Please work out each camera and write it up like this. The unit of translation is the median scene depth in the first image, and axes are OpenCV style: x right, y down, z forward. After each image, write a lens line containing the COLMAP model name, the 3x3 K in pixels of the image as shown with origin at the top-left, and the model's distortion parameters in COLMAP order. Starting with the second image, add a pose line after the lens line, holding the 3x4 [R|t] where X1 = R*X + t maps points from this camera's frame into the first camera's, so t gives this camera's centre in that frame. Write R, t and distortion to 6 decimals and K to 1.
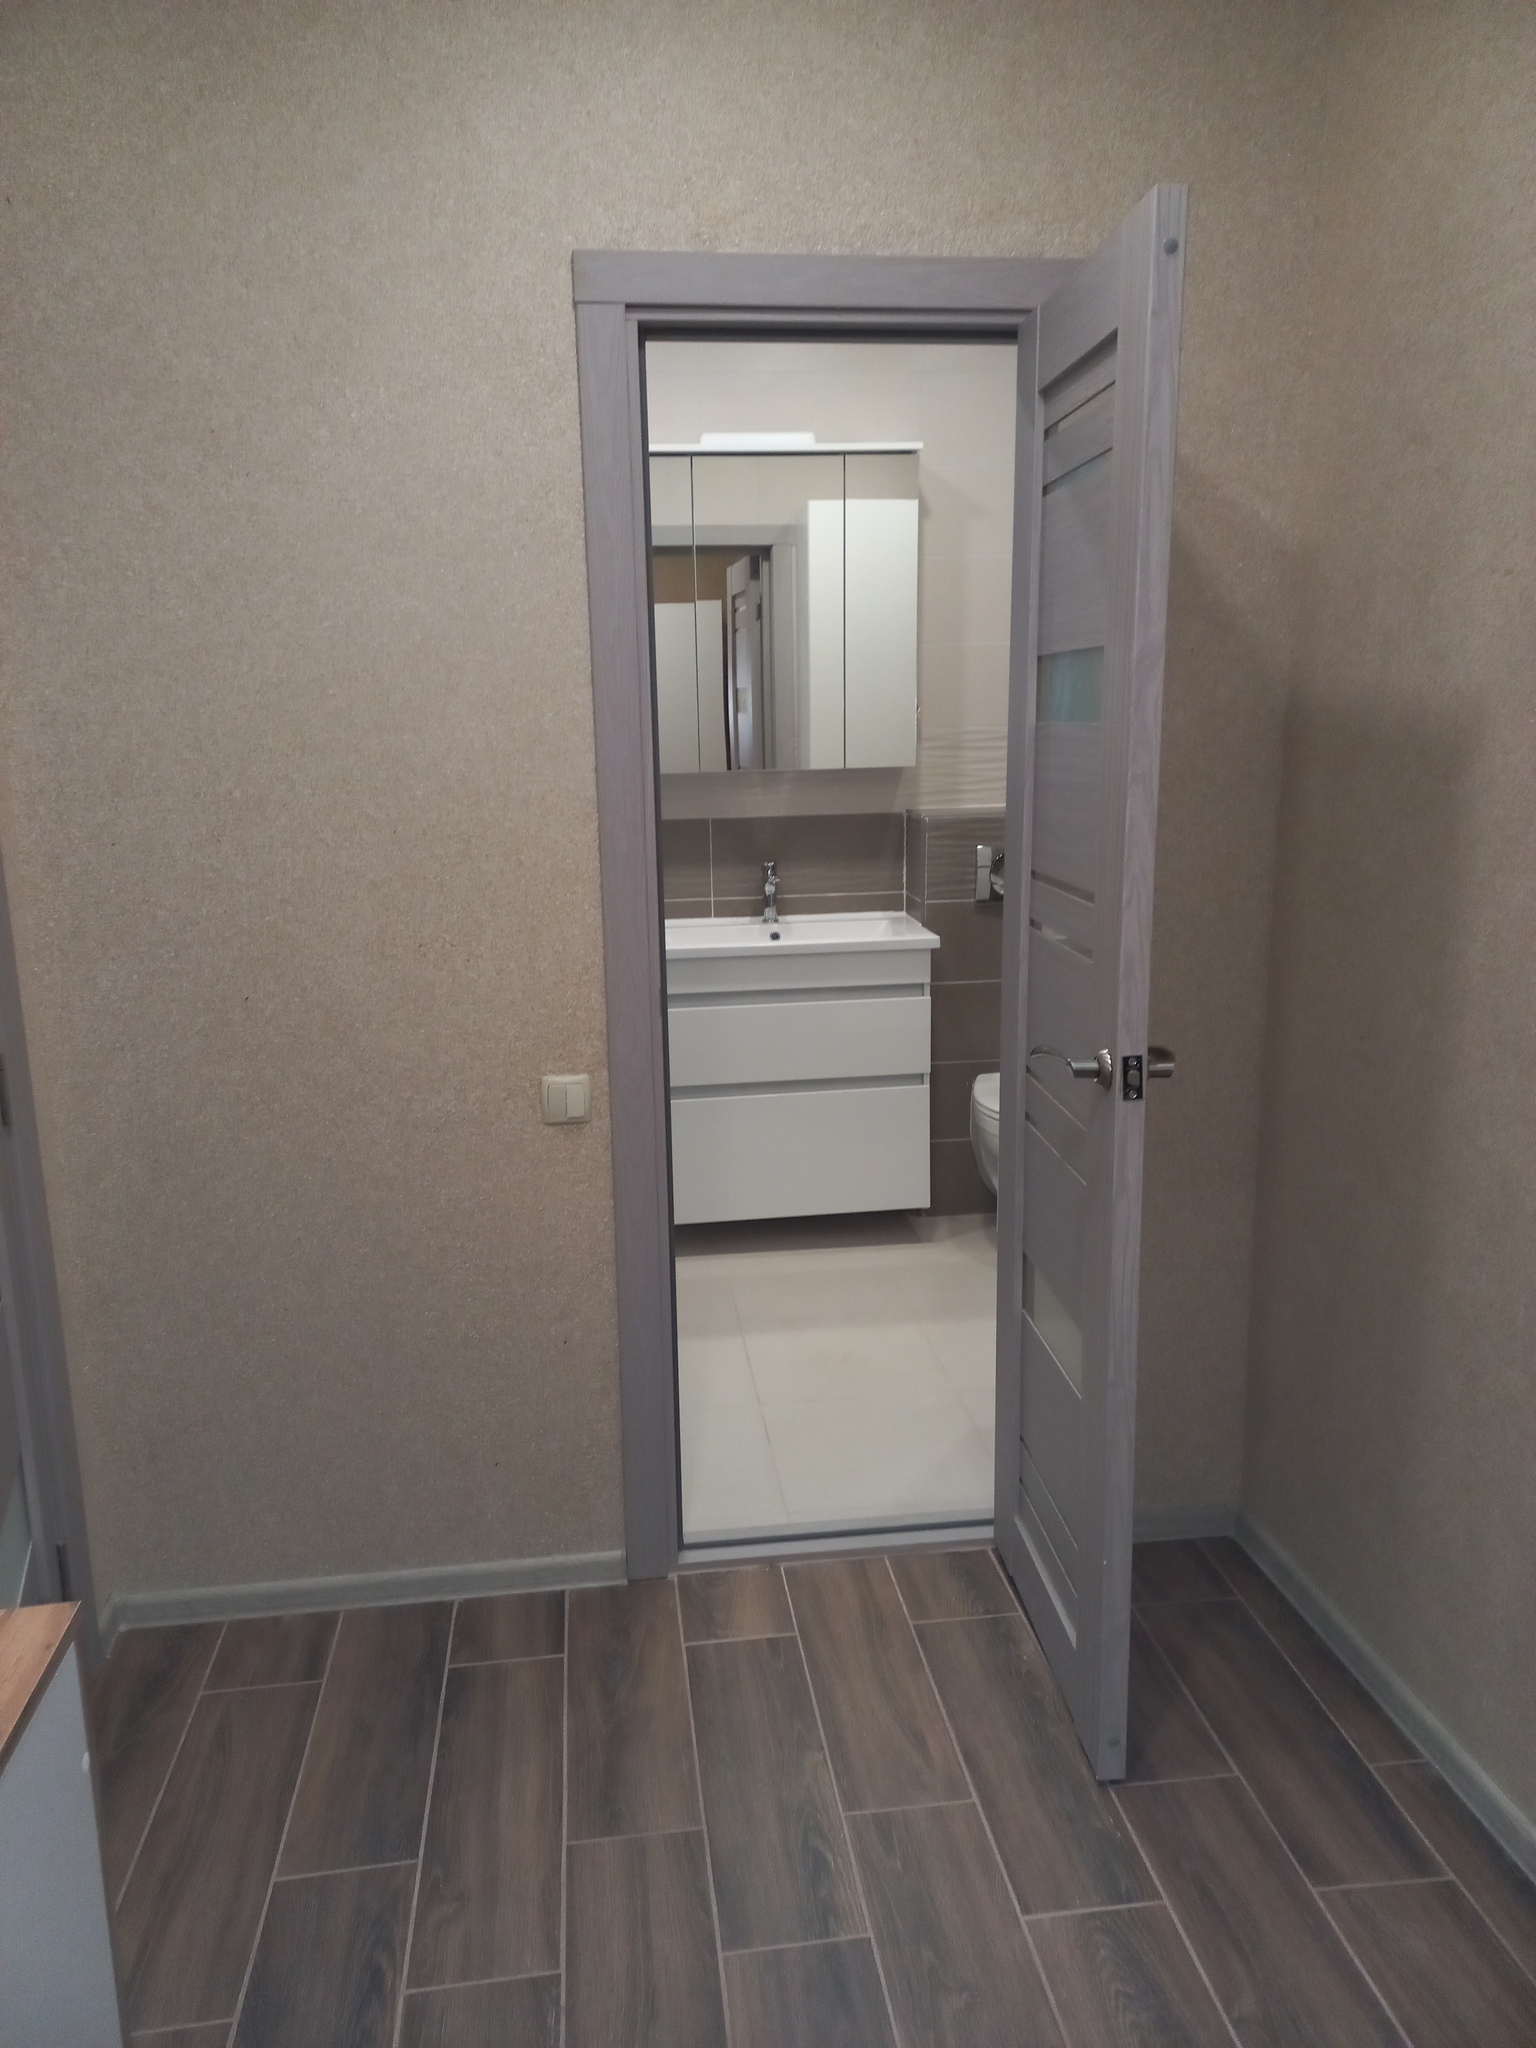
lens RADIAL K [[1466.7, 0, 746.8], [0, 1466.7, 1028.5], [0, 0, 1]] dist [0.092248, -0.091633]
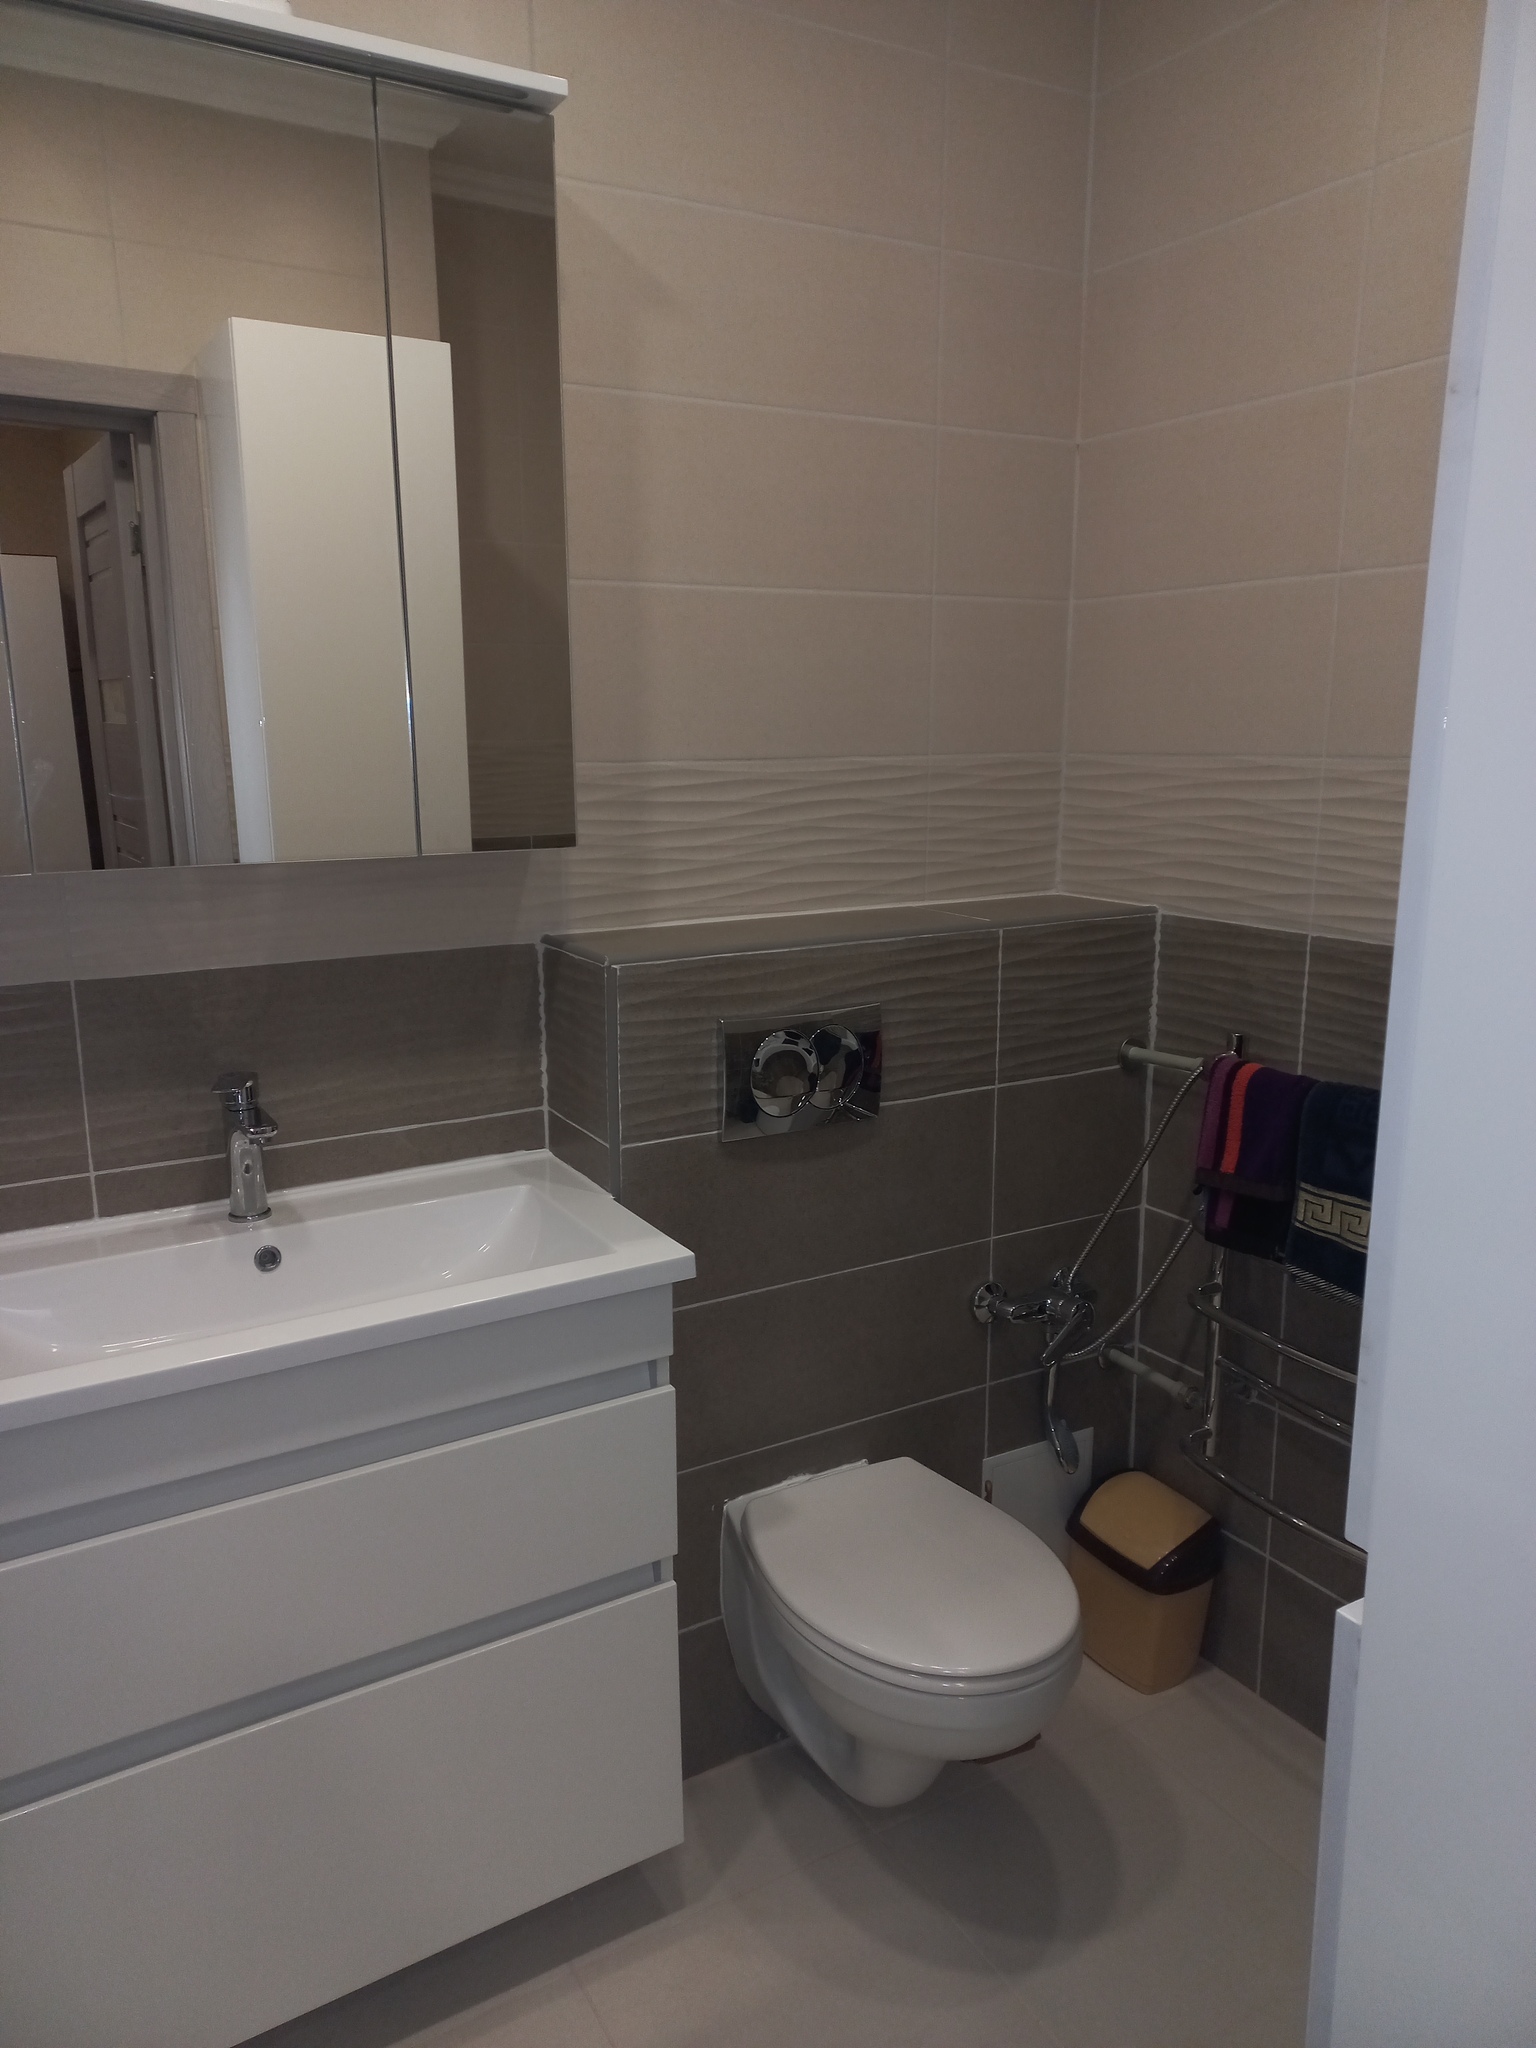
lens RADIAL K [[1466.7, 0, 746.8], [0, 1466.7, 1028.5], [0, 0, 1]] dist [0.092248, -0.091633]
pose [[0.919795, -0.067965, 0.386468, -0.013270], [0.073371, 0.997304, 0.000765, -0.115624], [-0.385478, 0.027652, 0.922303, 0.548602]]
